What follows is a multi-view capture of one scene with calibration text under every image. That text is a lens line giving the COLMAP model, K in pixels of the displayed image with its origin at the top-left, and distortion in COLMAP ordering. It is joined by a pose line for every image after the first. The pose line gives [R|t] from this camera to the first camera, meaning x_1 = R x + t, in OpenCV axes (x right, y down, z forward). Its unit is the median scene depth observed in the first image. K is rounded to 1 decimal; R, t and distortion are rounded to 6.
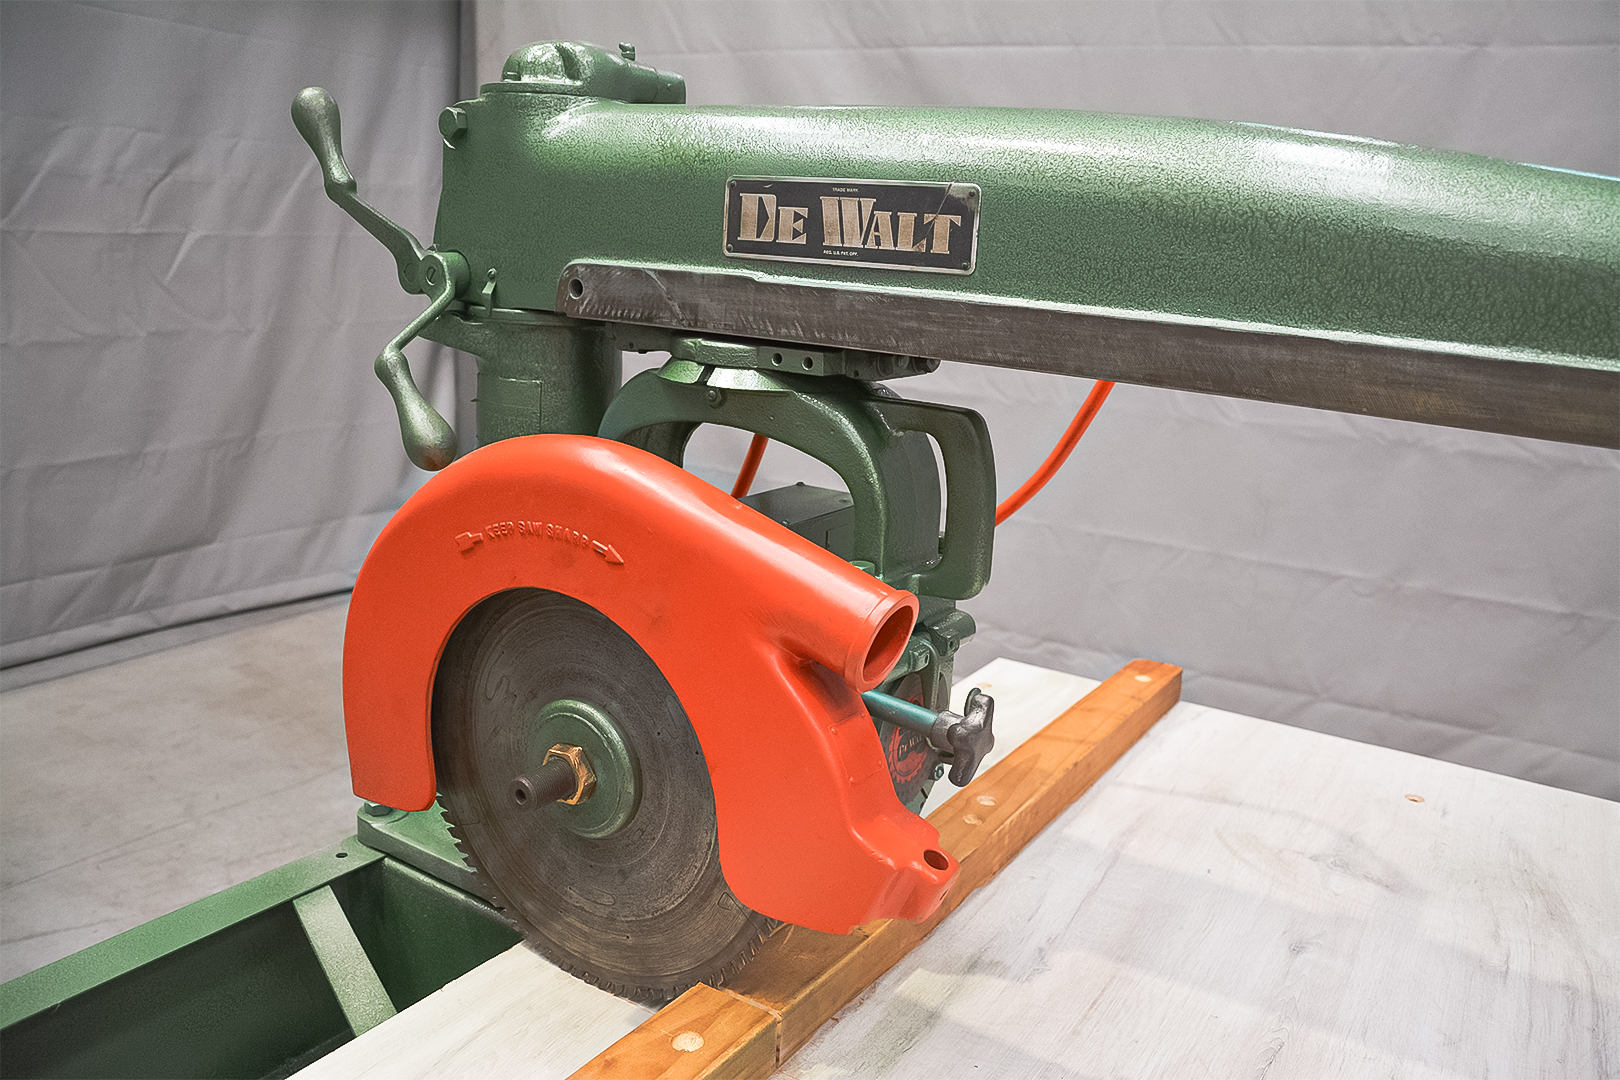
lens RADIAL K [[1246.7, 0, 827.2], [0, 1246.7, 541.6], [0, 0, 1]] dist [-0.141735, 0.073797]
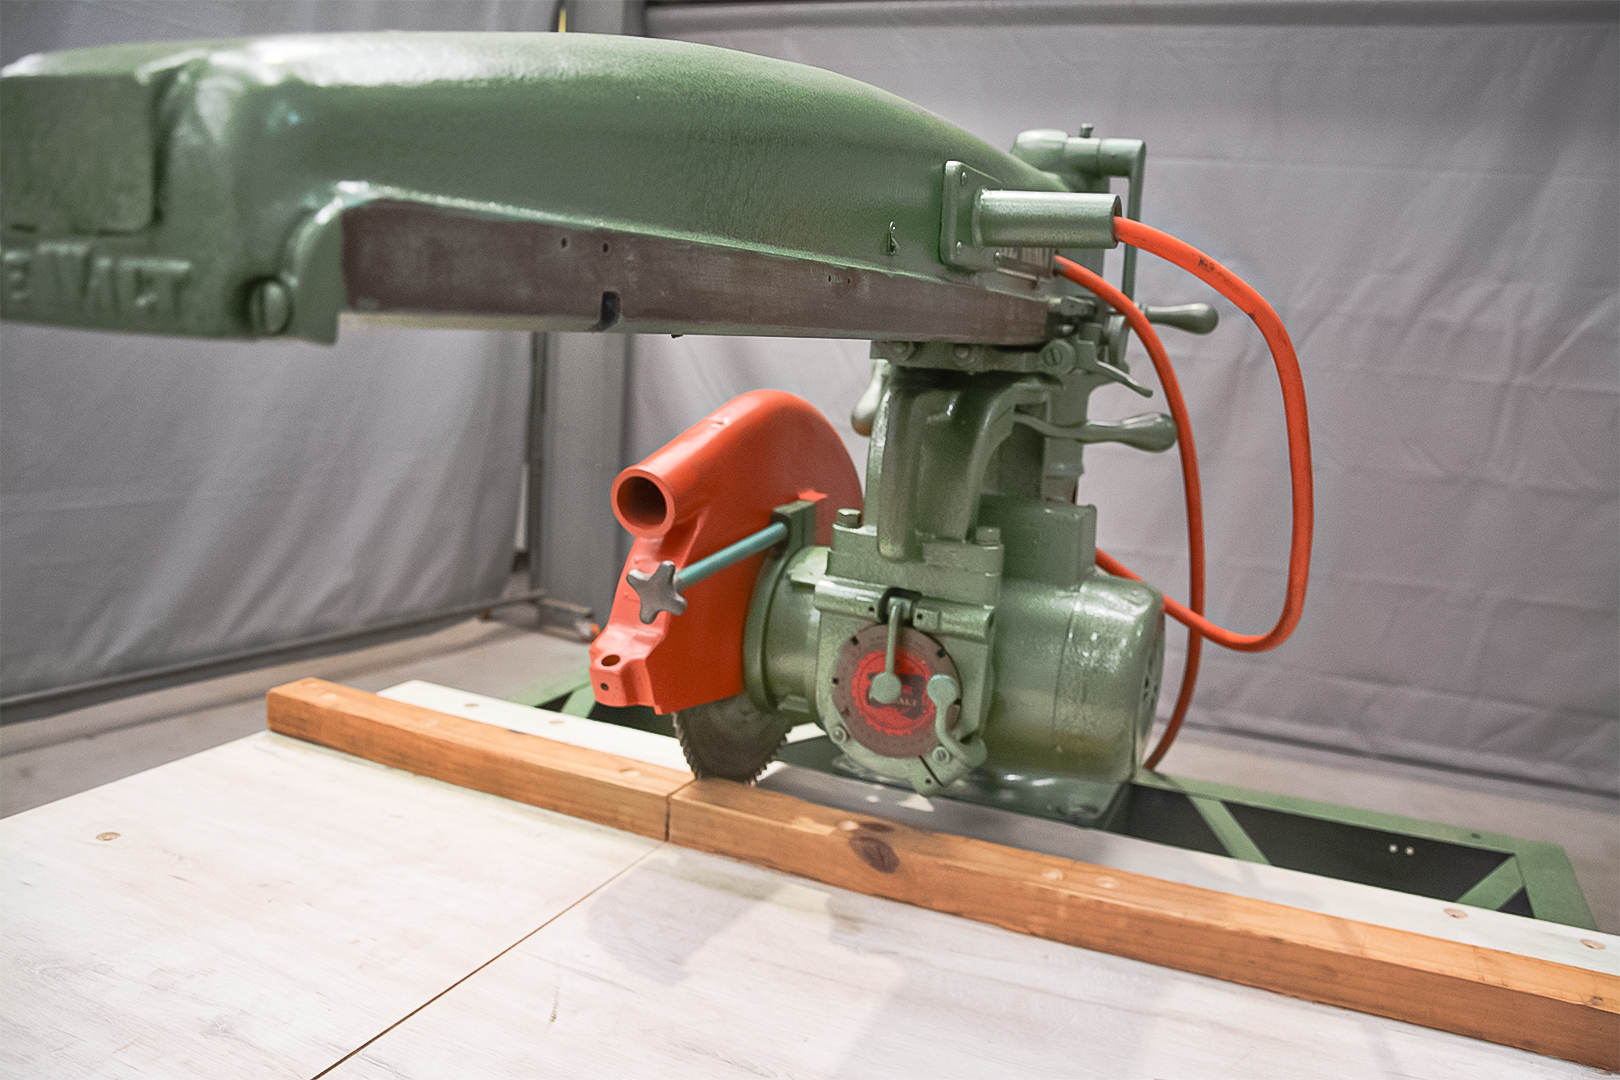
lens RADIAL K [[1246.7, 0, 827.2], [0, 1246.7, 541.6], [0, 0, 1]] dist [-0.141735, 0.073797]
pose [[0.156369, 0.121273, -0.980225, 1.190679], [-0.292299, 0.953661, 0.071358, -0.033583], [0.943456, 0.275360, 0.184571, 0.751888]]
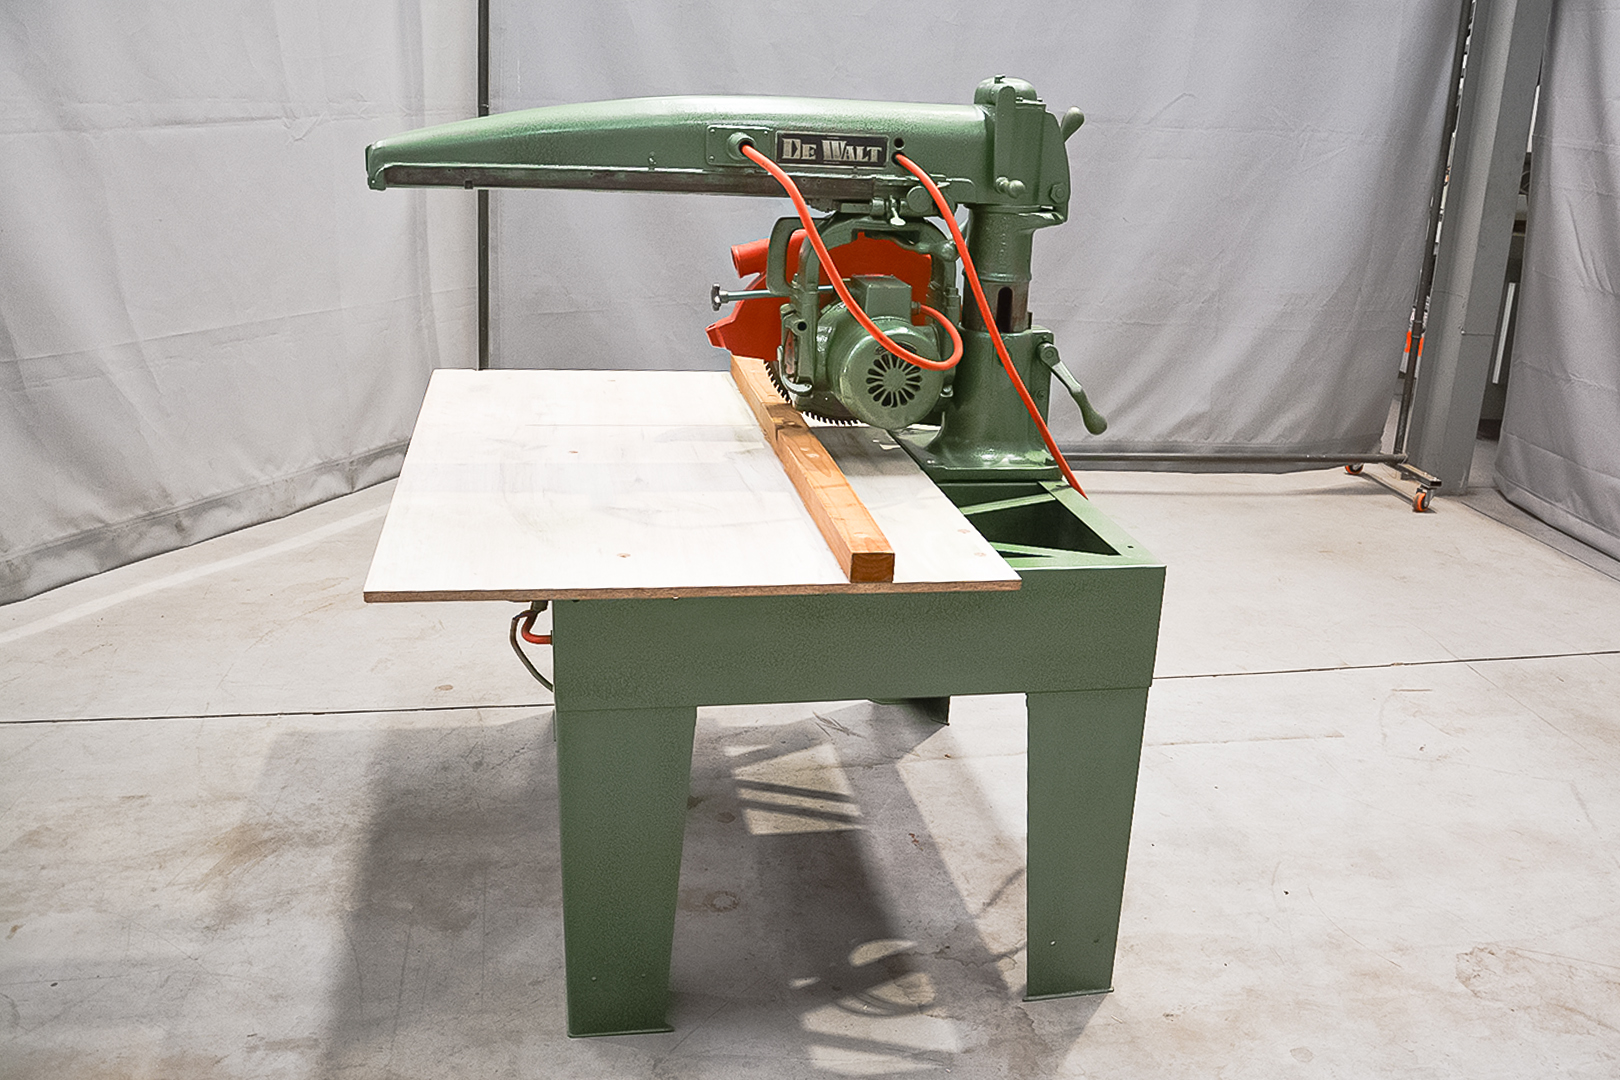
lens RADIAL K [[1457.1, 0, 894.5], [0, 1457.1, 508.9], [0, 0, 1]] dist [-0.154434, 0.118292]
pose [[-0.699286, 0.105037, -0.707083, 2.049686], [-0.267900, 0.878547, 0.395454, -0.790822], [0.662744, 0.465964, -0.586216, 3.084650]]
